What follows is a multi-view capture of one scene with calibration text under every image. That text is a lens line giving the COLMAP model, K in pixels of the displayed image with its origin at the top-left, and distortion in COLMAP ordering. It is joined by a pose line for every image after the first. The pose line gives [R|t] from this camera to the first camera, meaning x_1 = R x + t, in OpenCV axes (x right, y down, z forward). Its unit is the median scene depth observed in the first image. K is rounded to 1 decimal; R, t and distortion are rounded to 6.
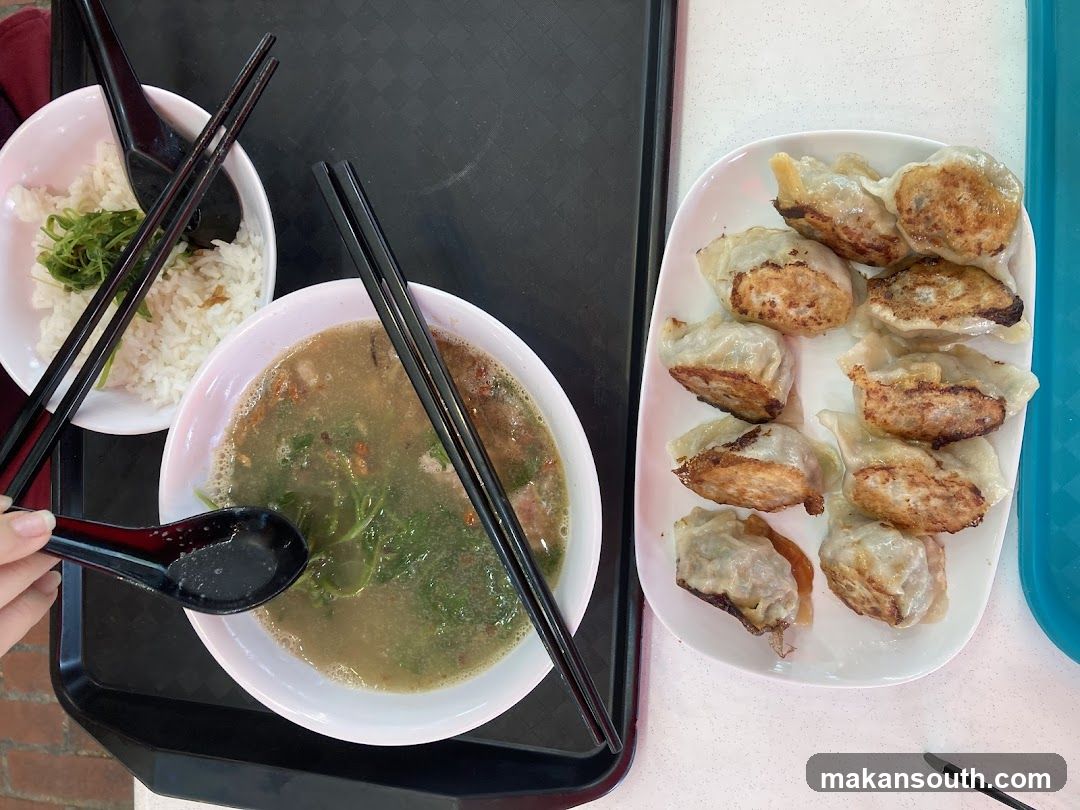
lens RADIAL K [[817.6, 0, 540.0], [0, 817.6, 405.0], [0, 0, 1]] dist [-0.010153, -0.003466]
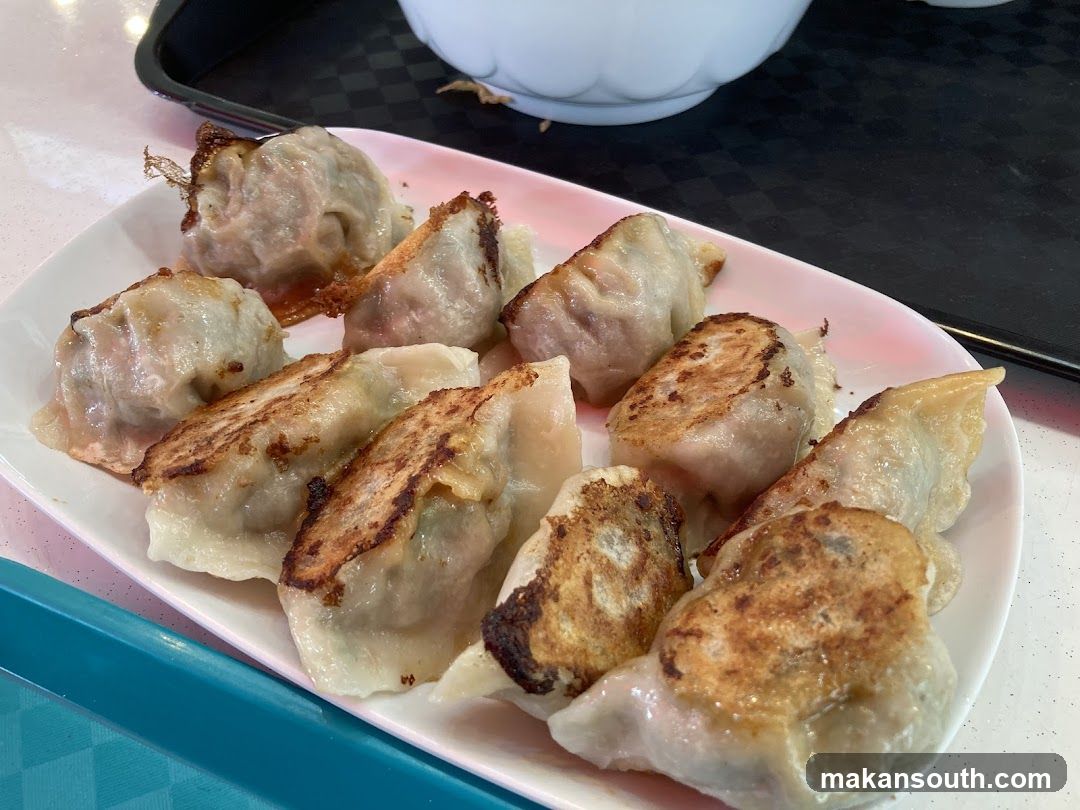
lens RADIAL K [[875.5, 0, 530.2], [0, 875.5, 406.4], [0, 0, 1]] dist [0.007820, -0.007320]
pose [[-0.398541, 0.817527, -0.415709, 0.624097], [-0.916156, -0.333766, 0.221941, -0.169662], [0.042693, 0.469307, 0.882002, 0.527614]]
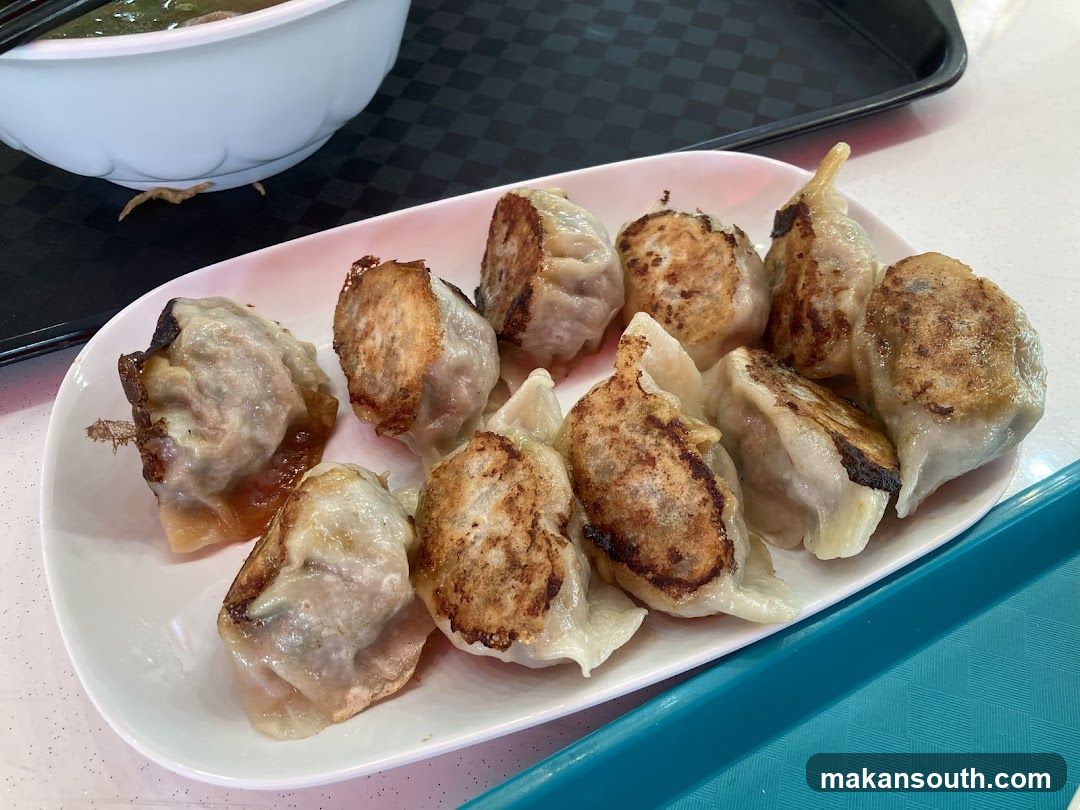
lens RADIAL K [[875.5, 0, 530.2], [0, 875.5, 406.4], [0, 0, 1]] dist [0.007820, -0.007320]
pose [[0.445334, 0.825421, -0.346926, 0.606715], [-0.879197, 0.329833, -0.343834, 0.256806], [-0.169381, 0.458138, 0.872594, 0.480416]]
